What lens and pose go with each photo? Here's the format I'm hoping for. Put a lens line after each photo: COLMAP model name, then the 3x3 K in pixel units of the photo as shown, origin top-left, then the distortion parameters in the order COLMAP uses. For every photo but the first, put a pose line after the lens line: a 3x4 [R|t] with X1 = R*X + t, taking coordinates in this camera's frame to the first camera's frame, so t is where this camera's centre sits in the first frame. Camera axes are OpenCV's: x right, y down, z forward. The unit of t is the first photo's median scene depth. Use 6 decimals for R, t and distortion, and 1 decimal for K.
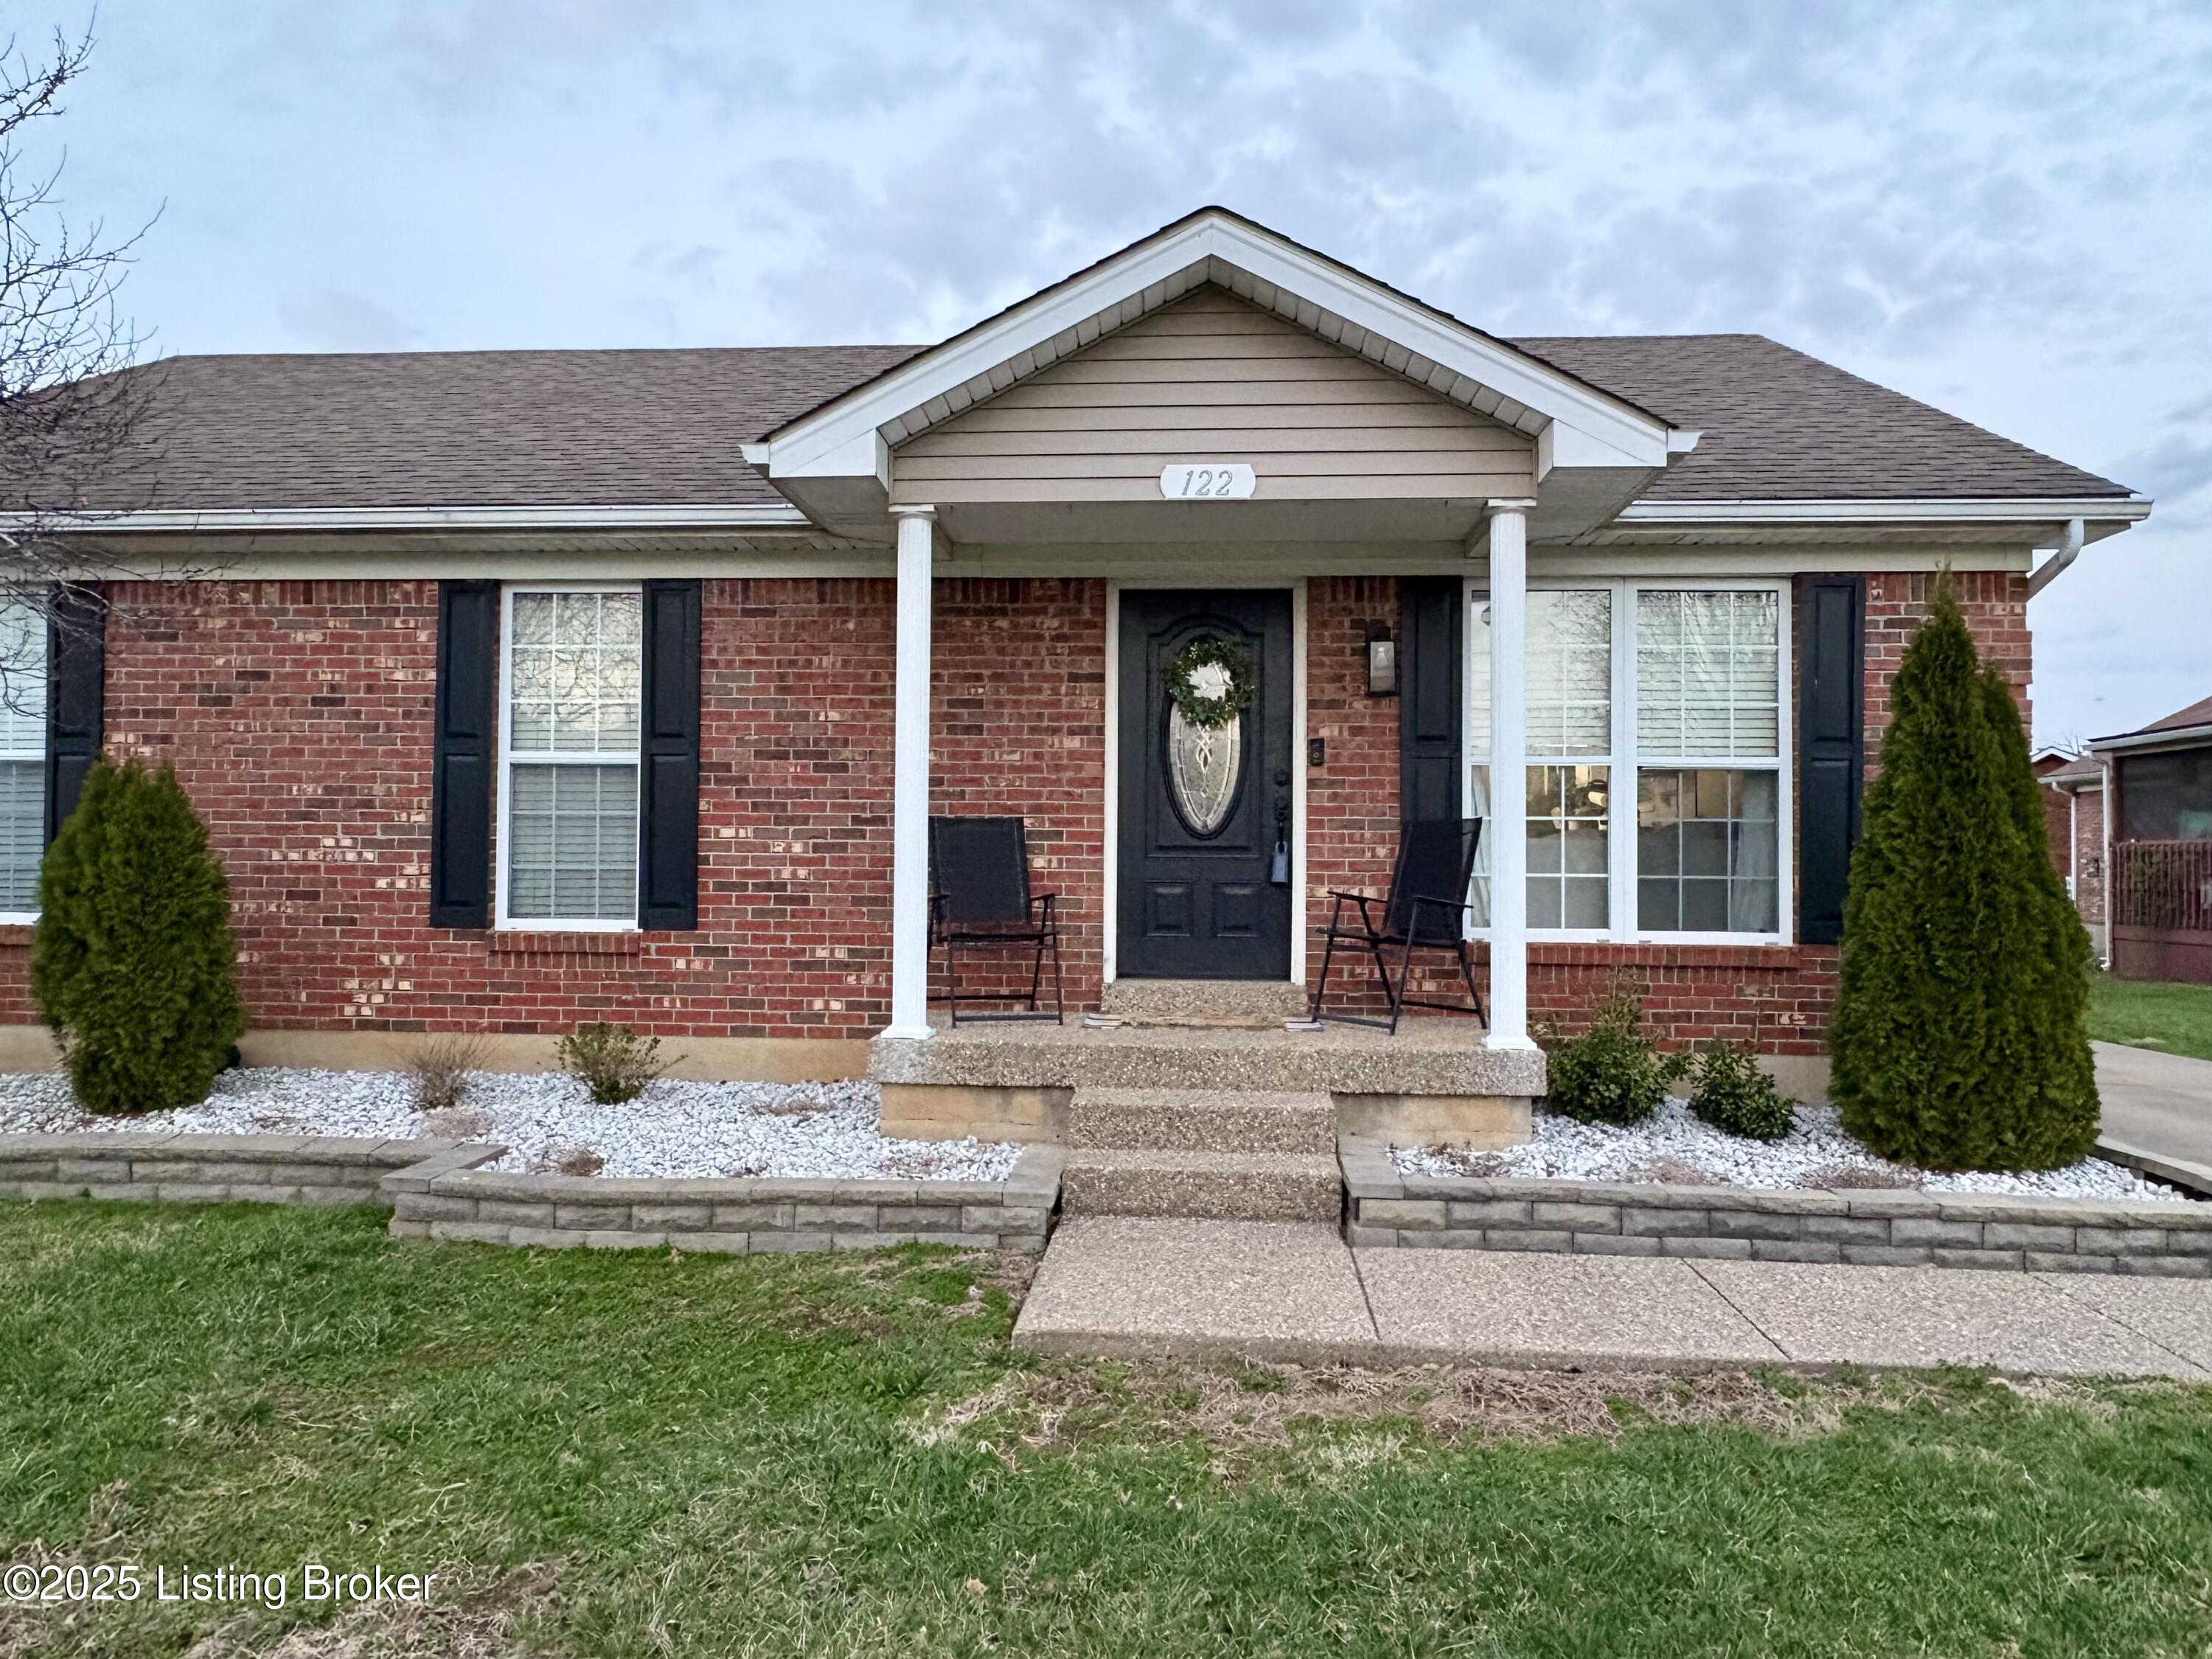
lens RADIAL K [[1567.5, 0, 1109.6], [0, 1567.5, 828.6], [0, 0, 1]] dist [-0.017277, 0.040116]
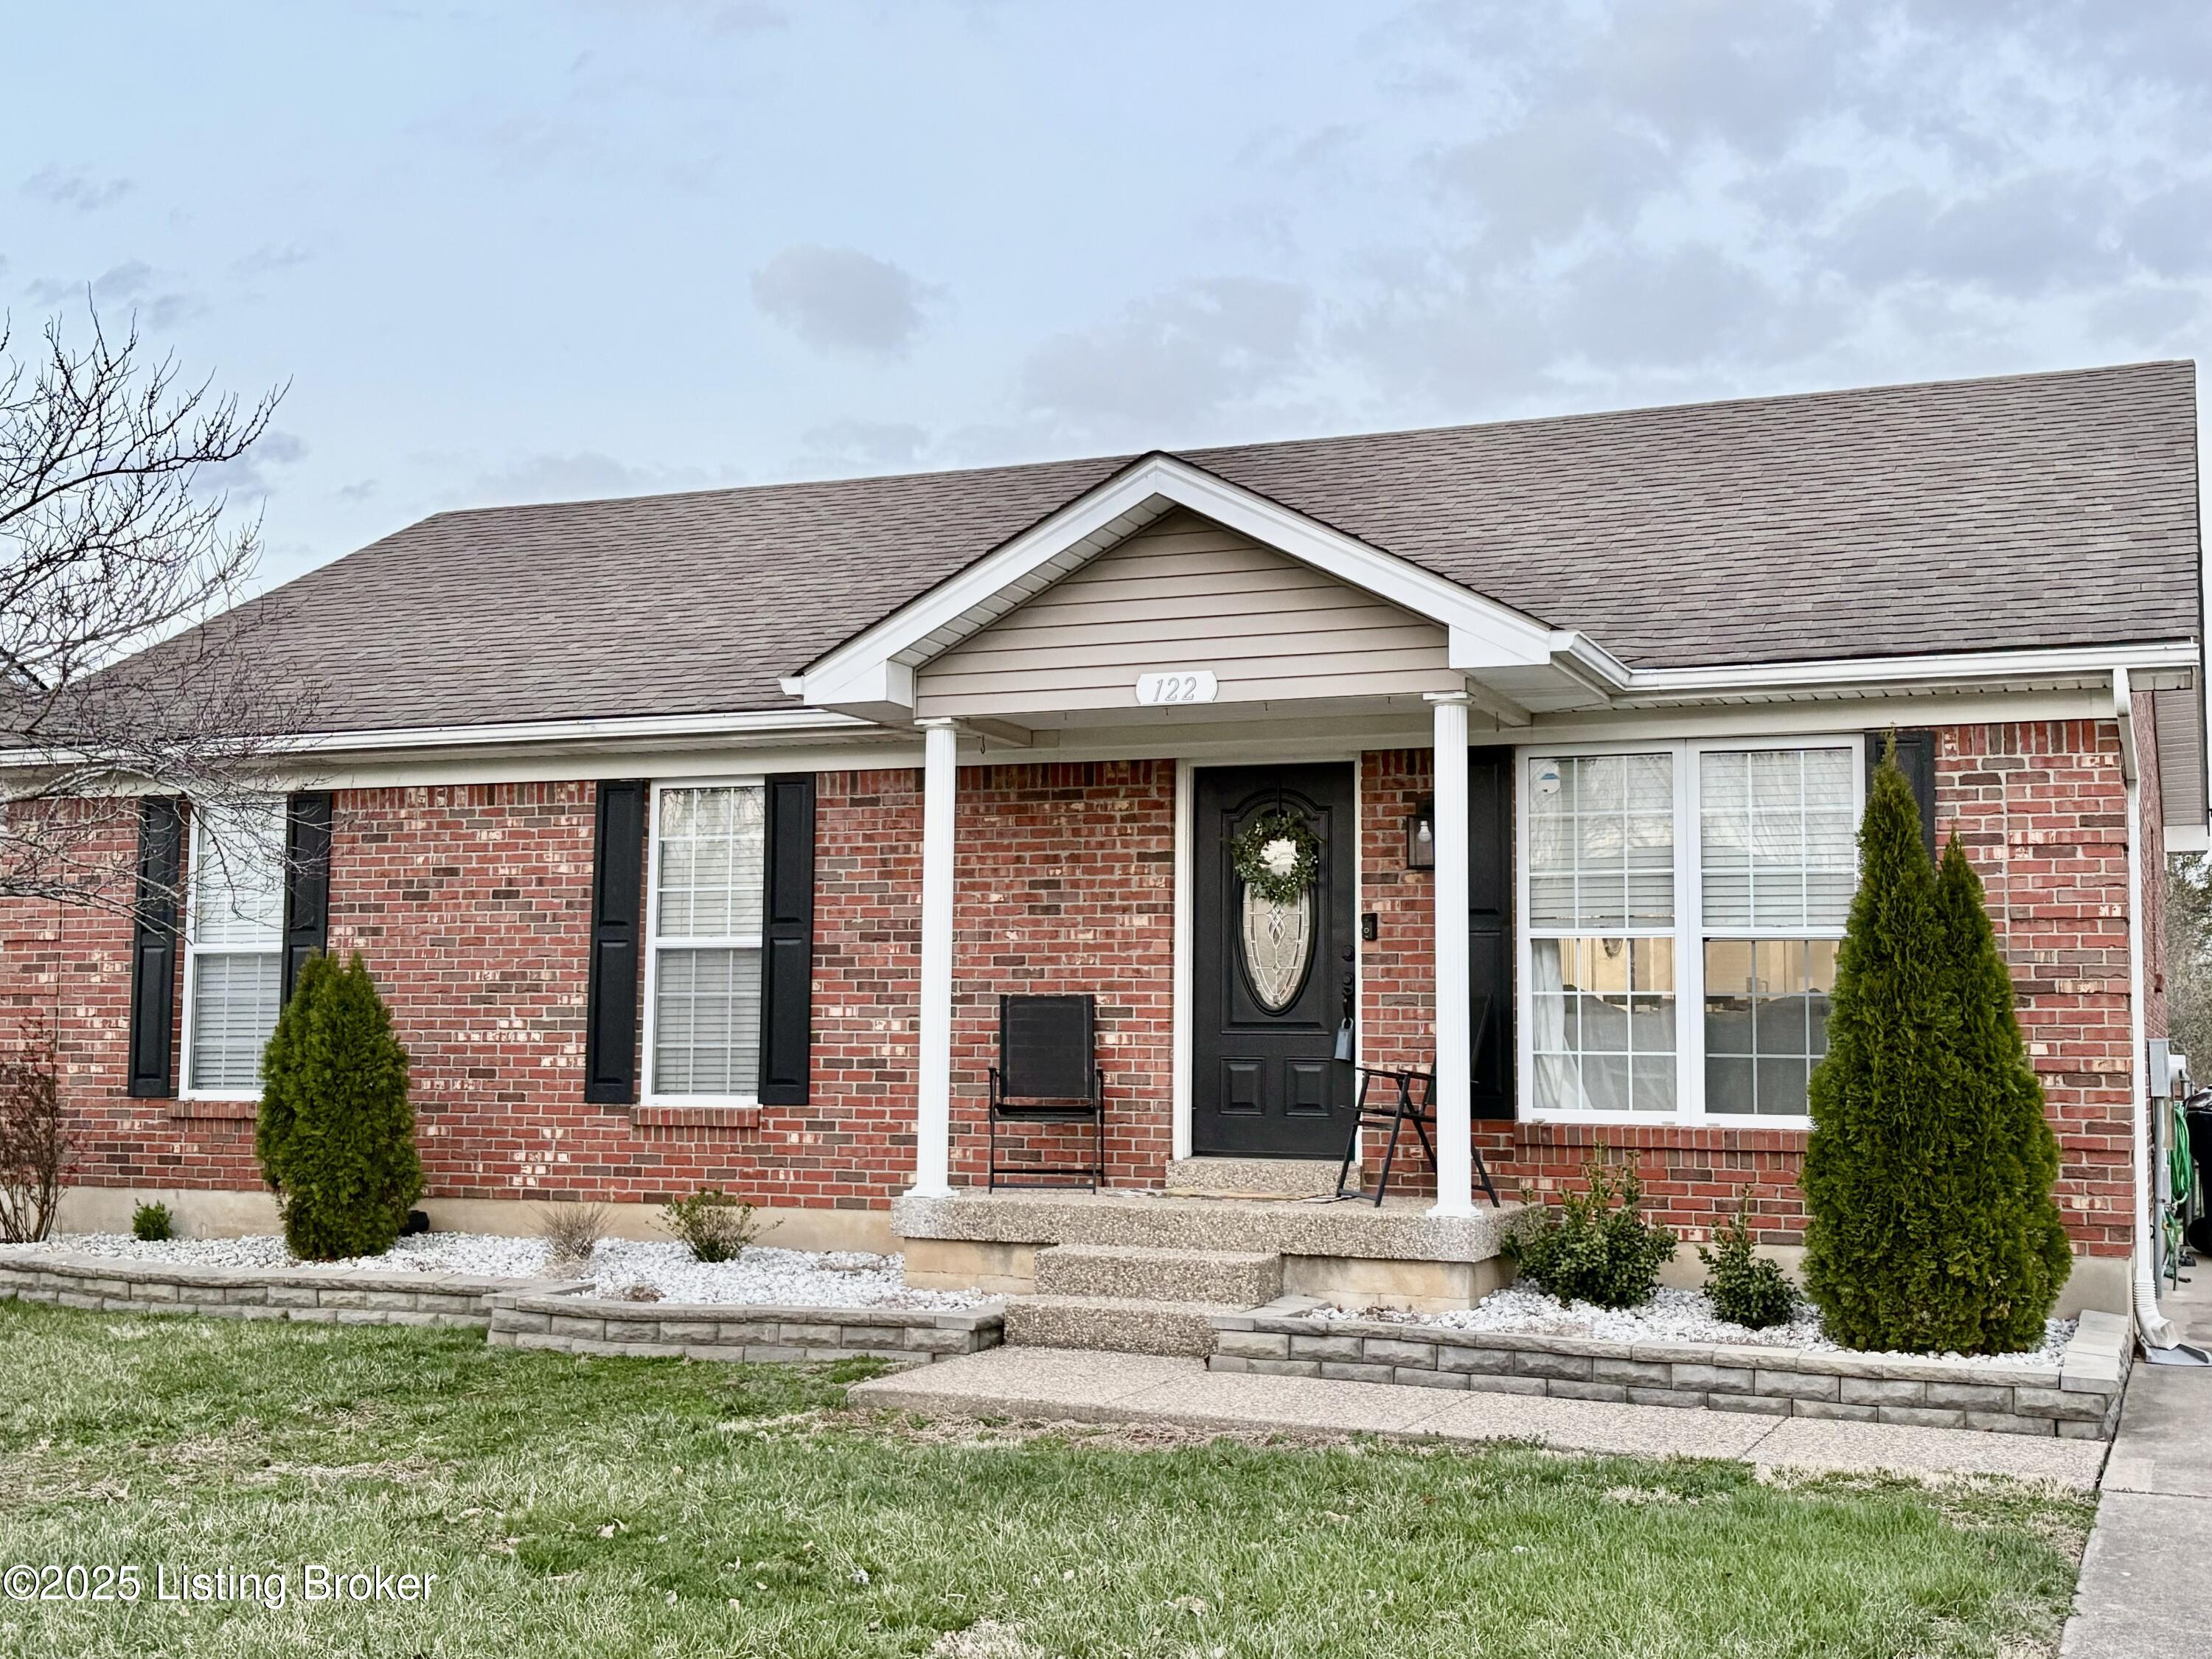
lens RADIAL K [[2613.1, 0, 1107.7], [0, 2613.1, 812.2], [0, 0, 1]] dist [0.120109, 0.000000]
pose [[0.945833, -0.030490, -0.323217, 0.514424], [0.007490, 0.997365, -0.072165, -0.003193], [0.324566, 0.065835, 0.943569, -0.623806]]
